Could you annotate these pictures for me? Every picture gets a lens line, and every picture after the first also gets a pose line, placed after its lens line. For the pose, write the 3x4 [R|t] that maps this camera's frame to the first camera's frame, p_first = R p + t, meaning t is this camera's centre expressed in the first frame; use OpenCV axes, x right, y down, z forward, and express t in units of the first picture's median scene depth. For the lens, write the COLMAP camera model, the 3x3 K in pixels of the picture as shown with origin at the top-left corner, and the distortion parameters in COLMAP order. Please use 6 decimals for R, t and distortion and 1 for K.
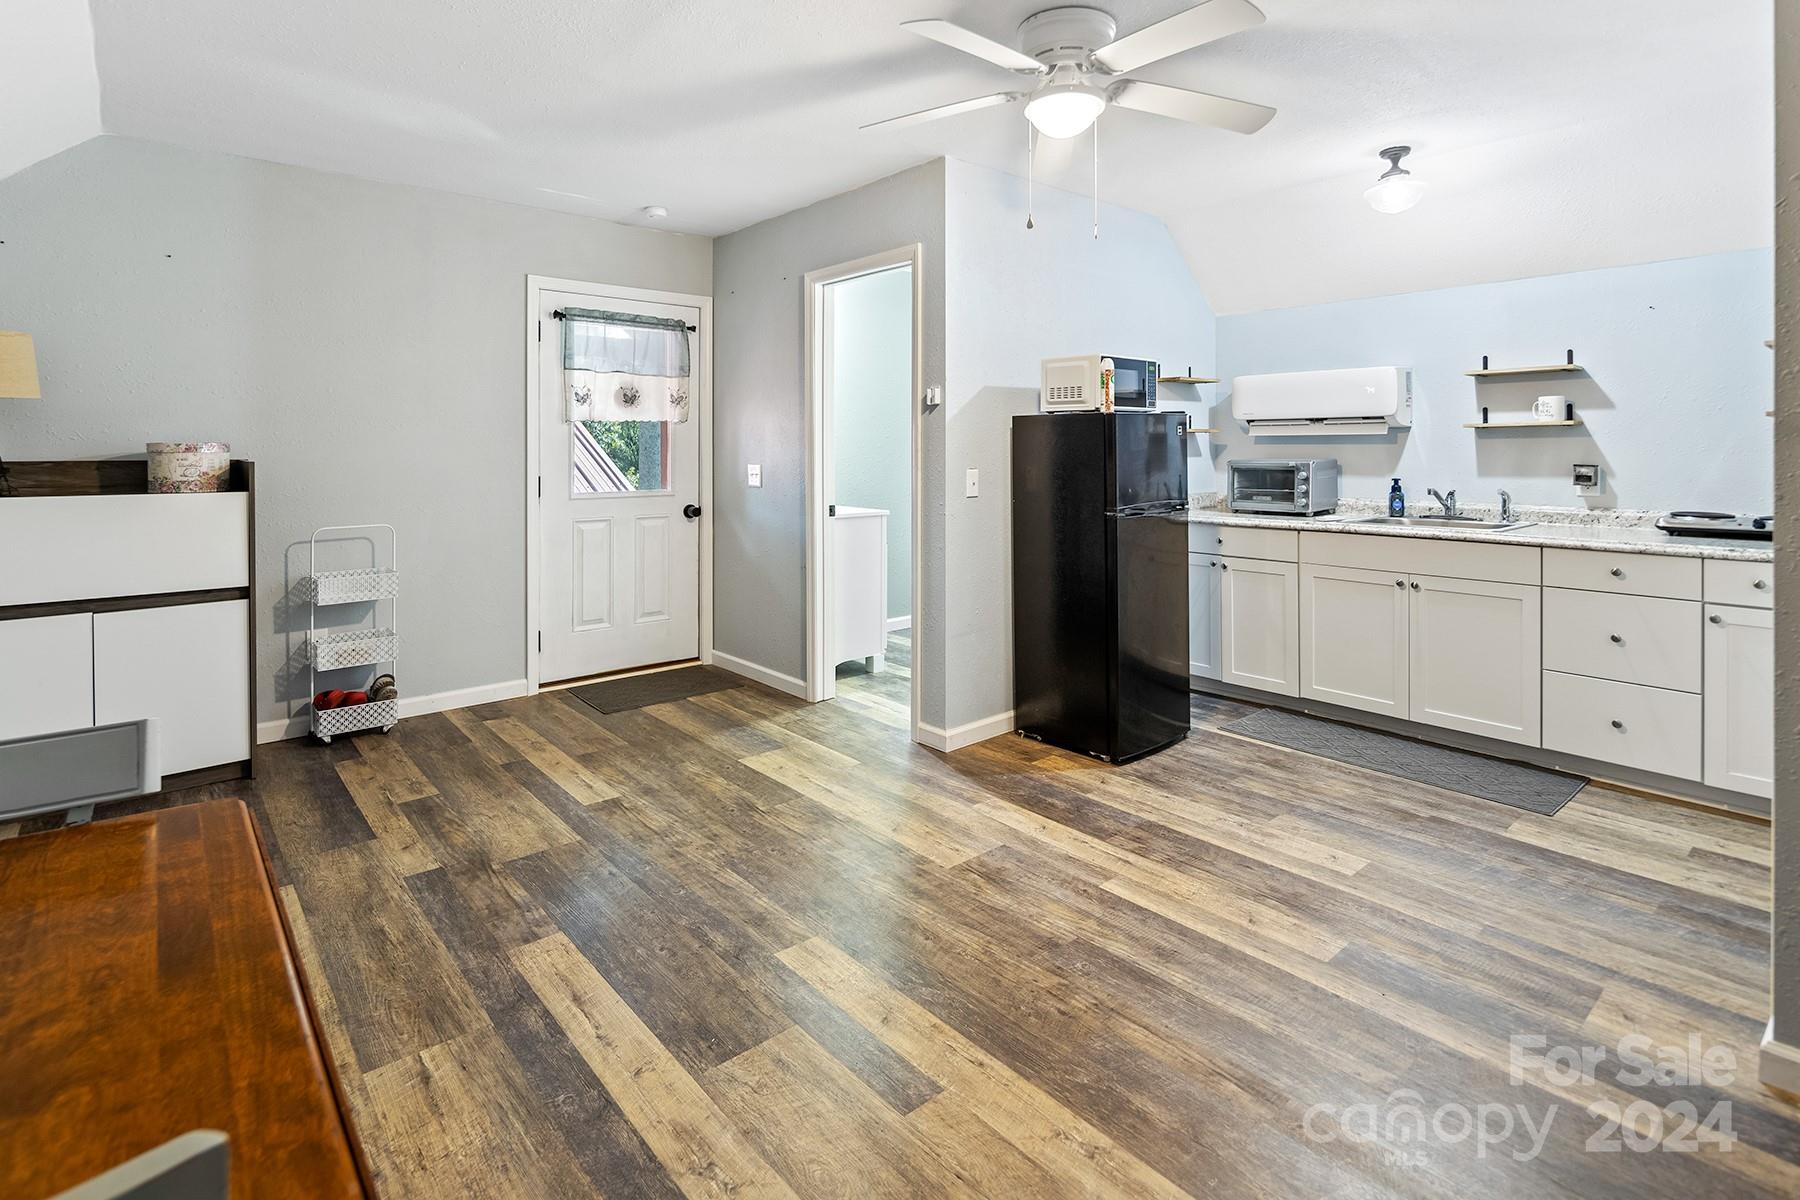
lens RADIAL K [[884.1, 0, 872.1], [0, 884.1, 442.7], [0, 0, 1]] dist [0.001360, -0.000239]
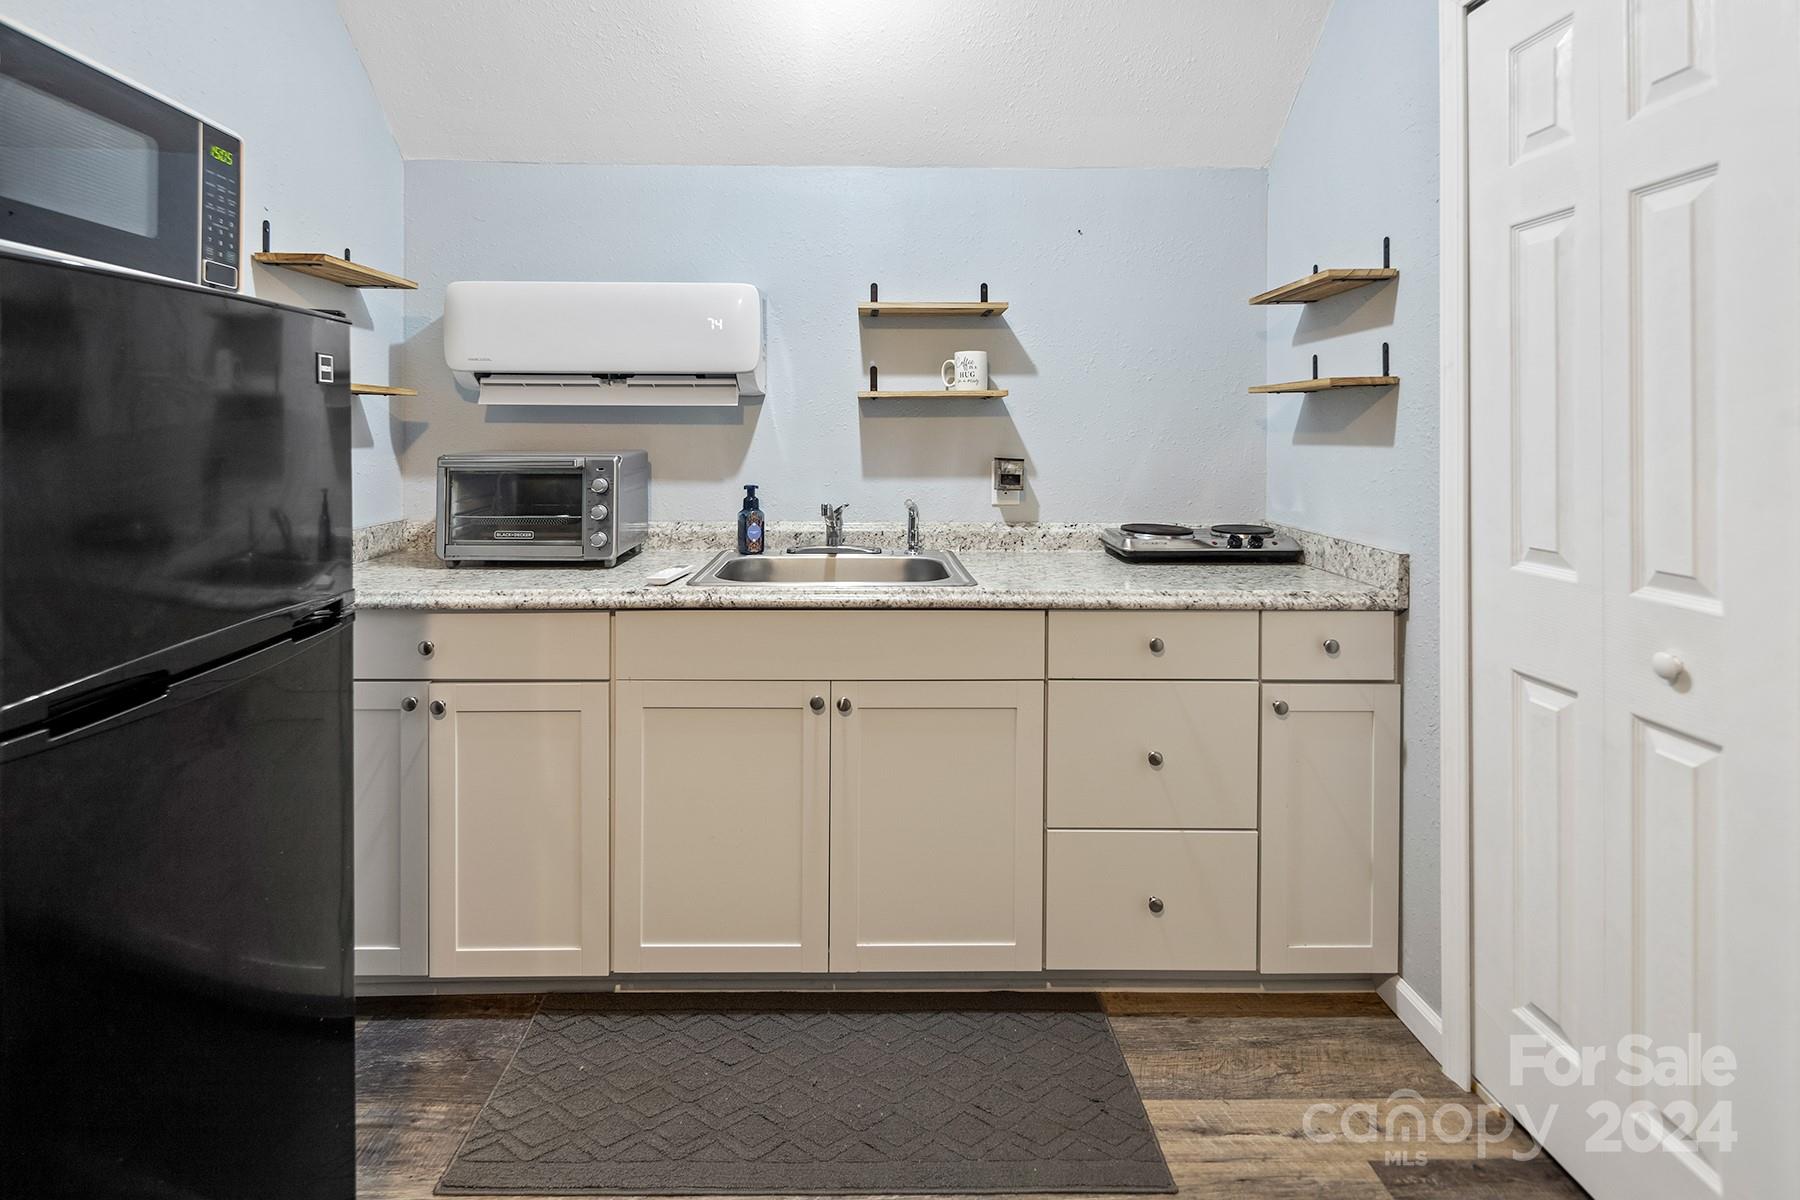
lens RADIAL K [[884.1, 0, 872.1], [0, 884.1, 442.7], [0, 0, 1]] dist [0.001360, -0.000239]
pose [[0.623230, -0.000922, 0.782038, 0.203985], [-0.010494, 0.999899, 0.009542, 0.007089], [-0.781969, -0.014154, 0.623157, 0.596675]]
